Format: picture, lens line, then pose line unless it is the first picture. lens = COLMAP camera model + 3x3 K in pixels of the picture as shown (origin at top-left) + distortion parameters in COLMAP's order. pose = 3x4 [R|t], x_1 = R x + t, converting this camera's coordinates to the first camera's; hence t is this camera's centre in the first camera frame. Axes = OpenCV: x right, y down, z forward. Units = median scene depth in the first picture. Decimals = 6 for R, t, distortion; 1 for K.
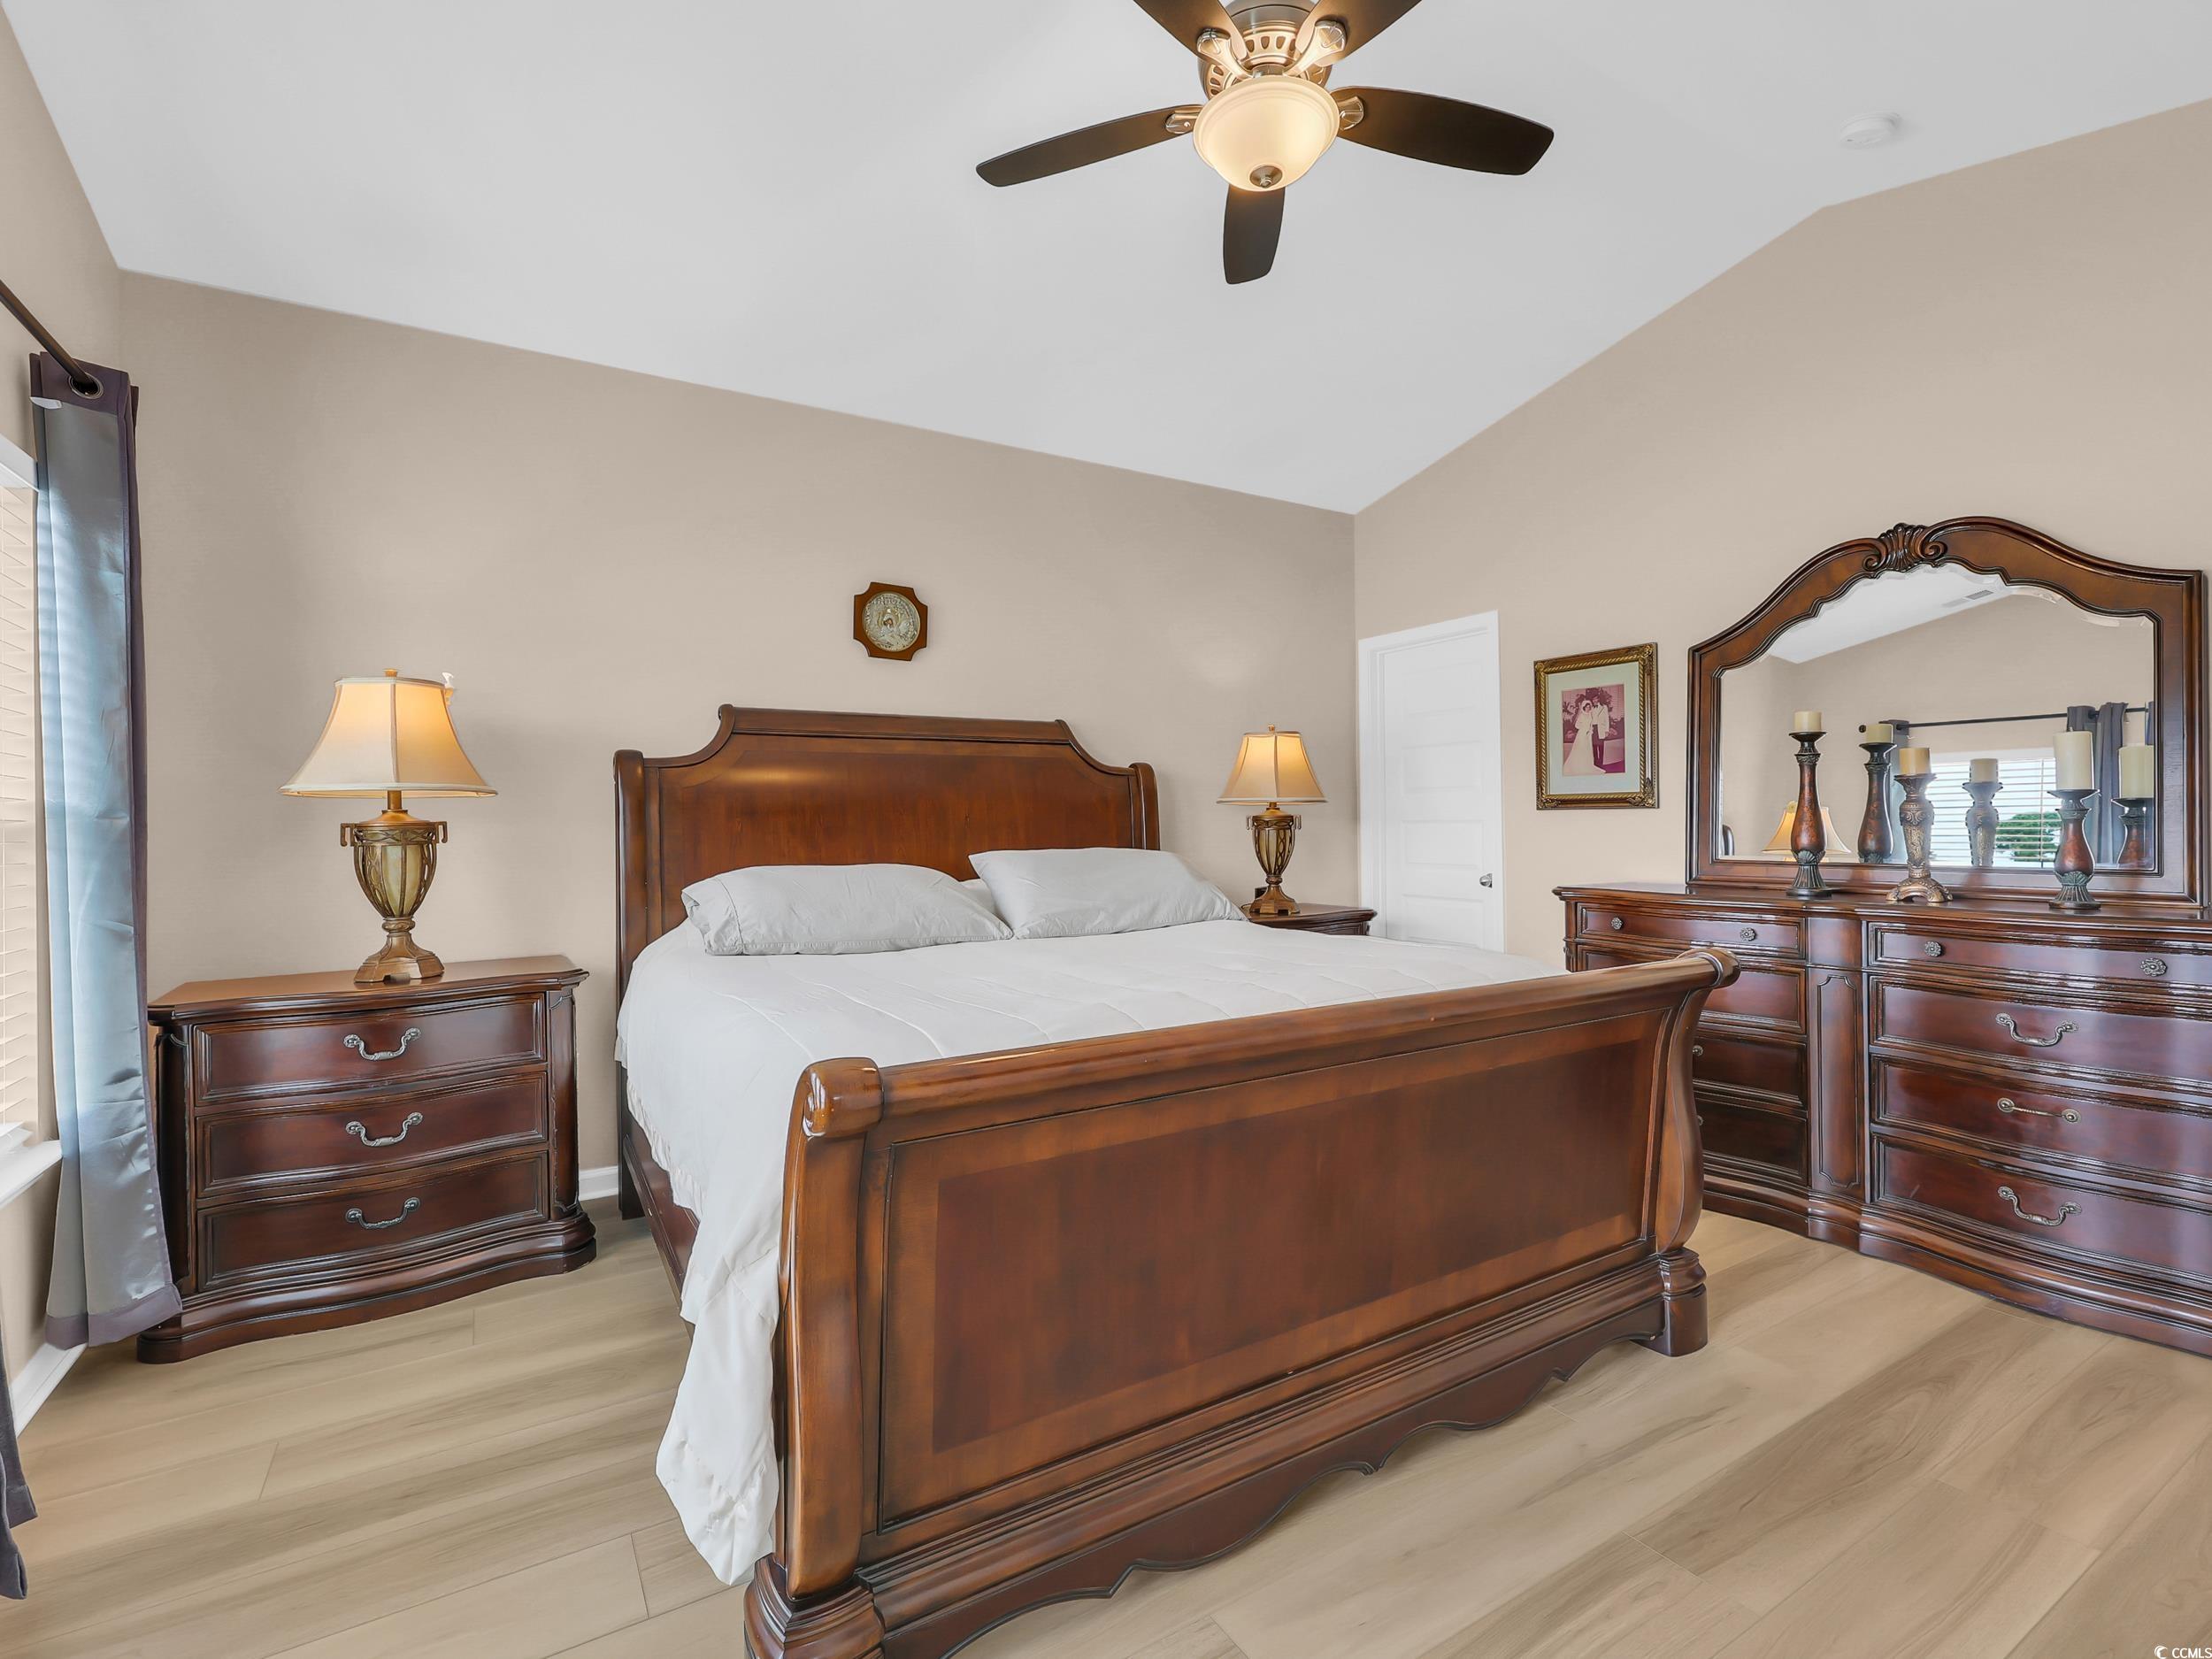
lens RADIAL K [[1006.1, 0, 1118.4], [0, 1006.1, 836.6], [0, 0, 1]] dist [-0.000638, -0.000193]
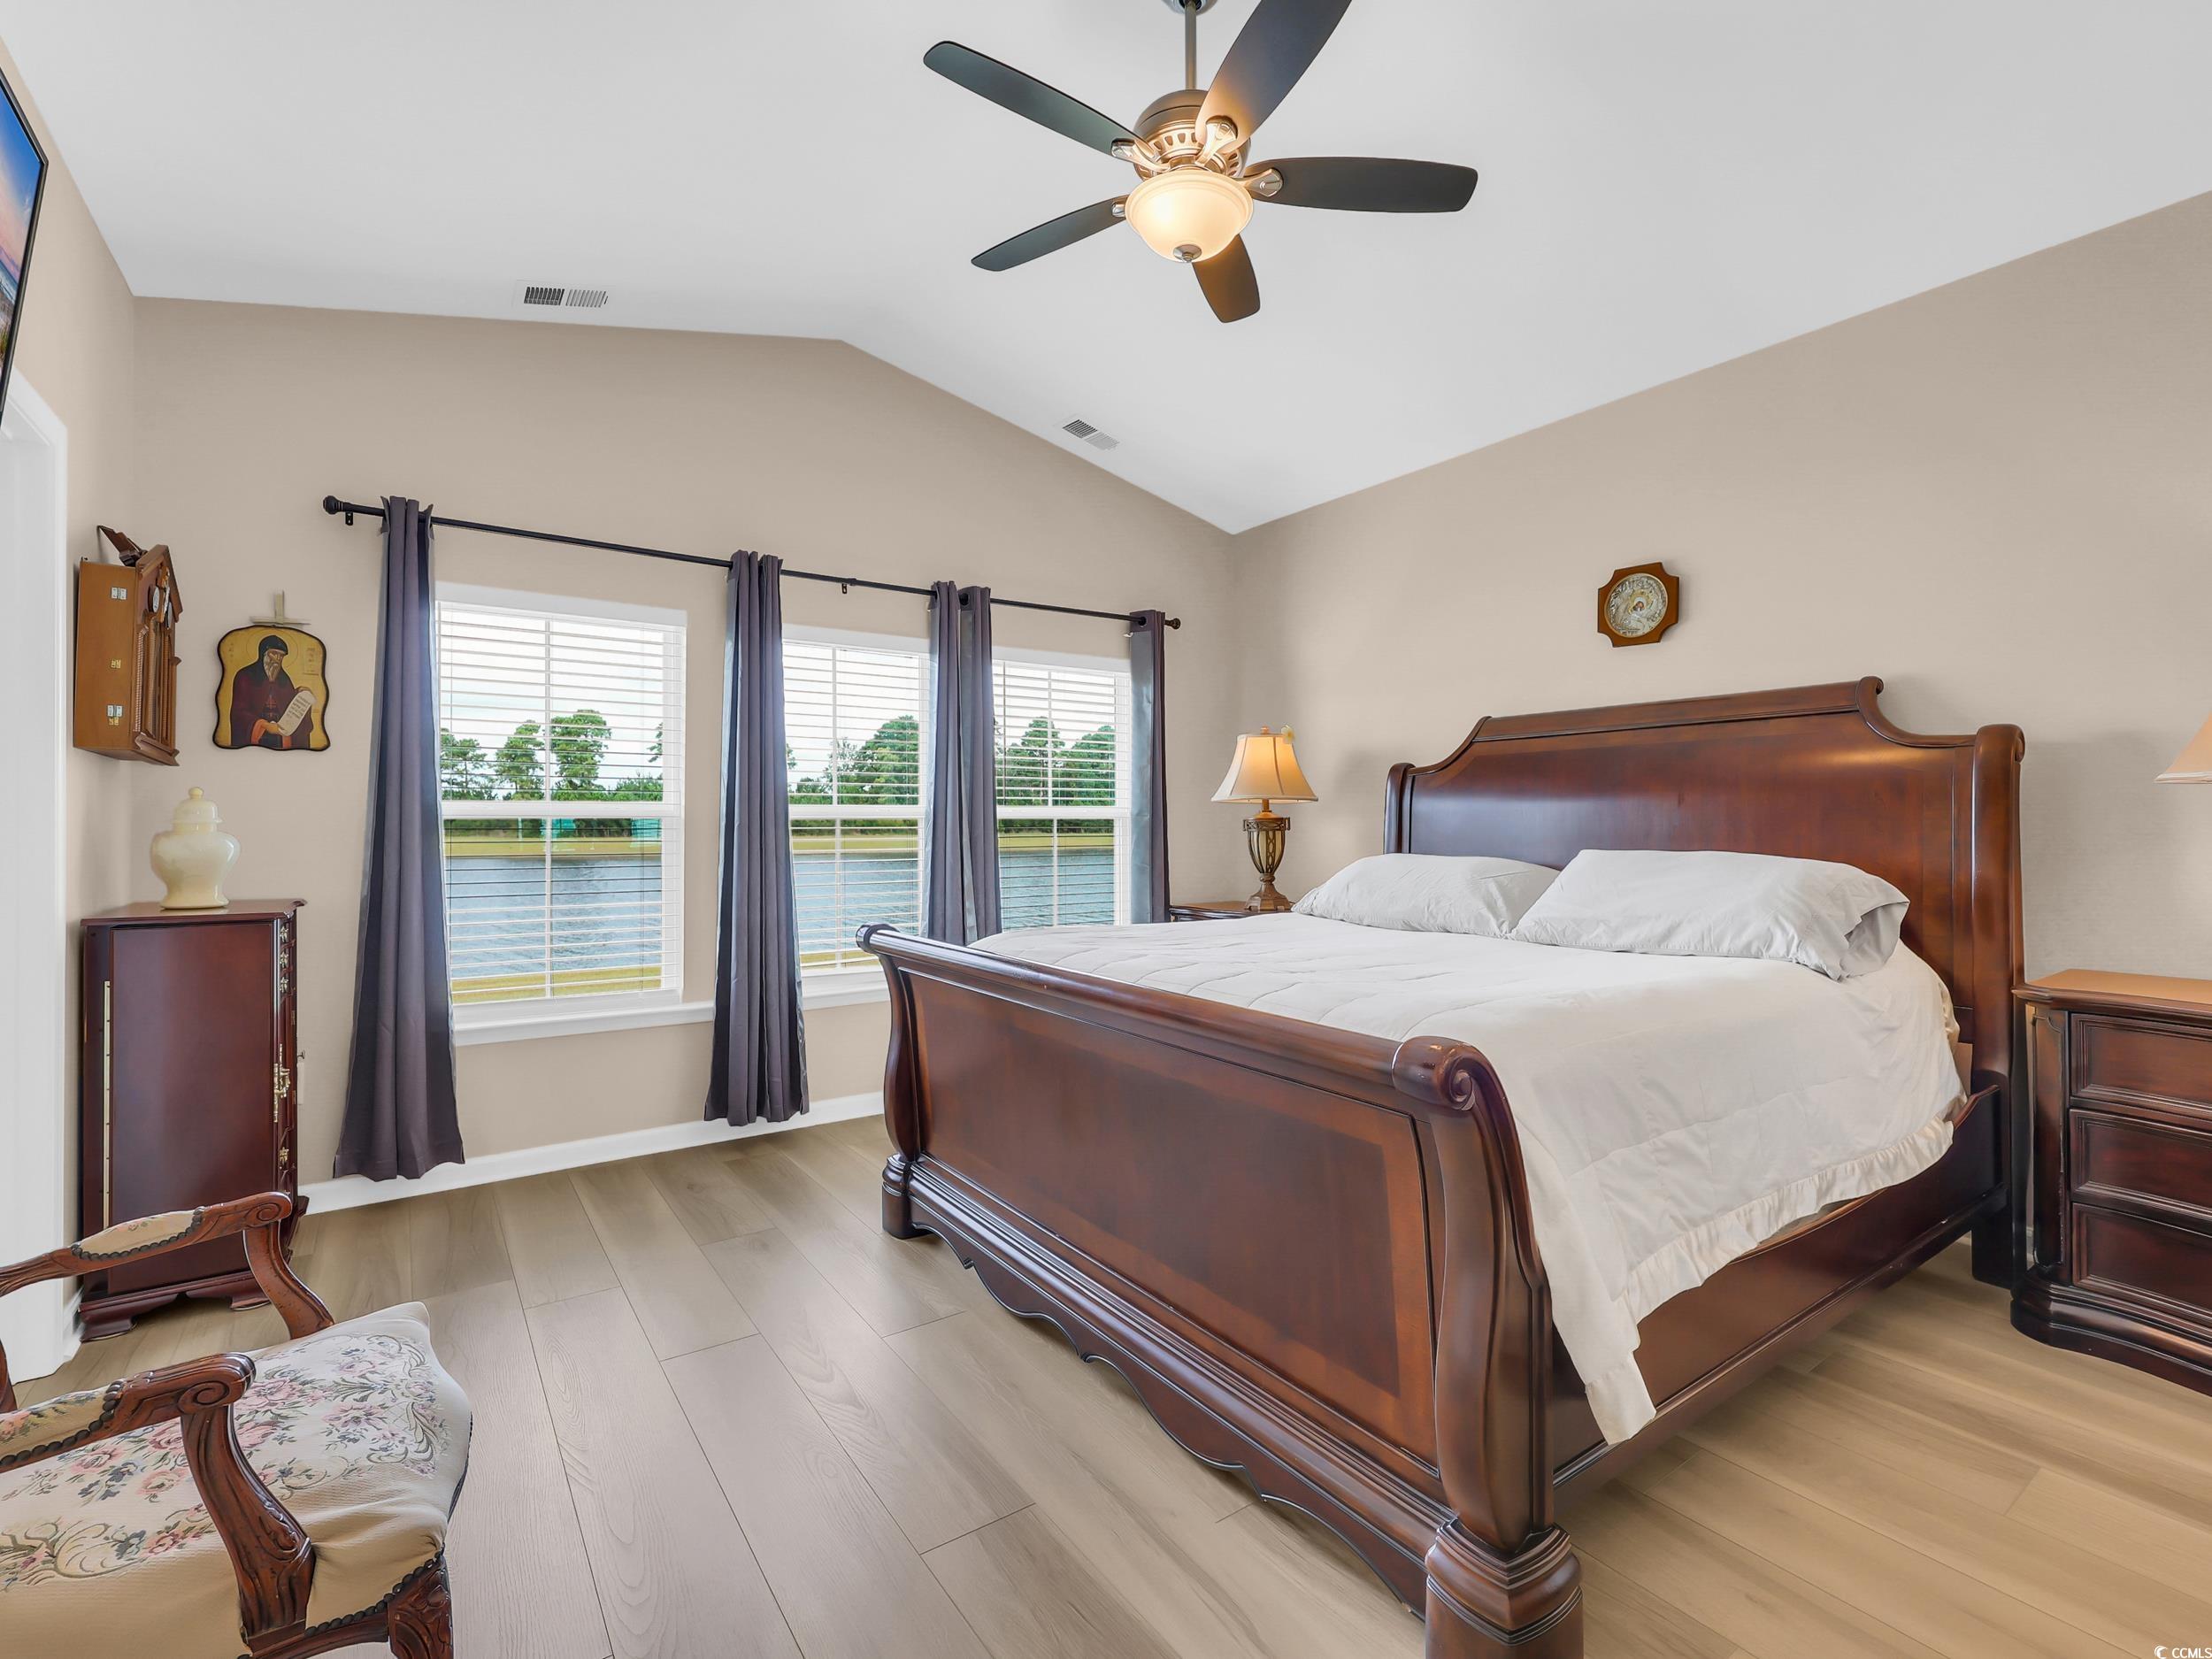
lens RADIAL K [[1006.1, 0, 1116.1], [0, 1006.1, 819.7], [0, 0, 1]] dist [-0.000638, -0.000193]
pose [[0.085836, 0.006776, -0.996286, 1.177727], [-0.008972, 0.999942, 0.006027, -0.022968], [0.996269, 0.008422, 0.085891, 0.753038]]
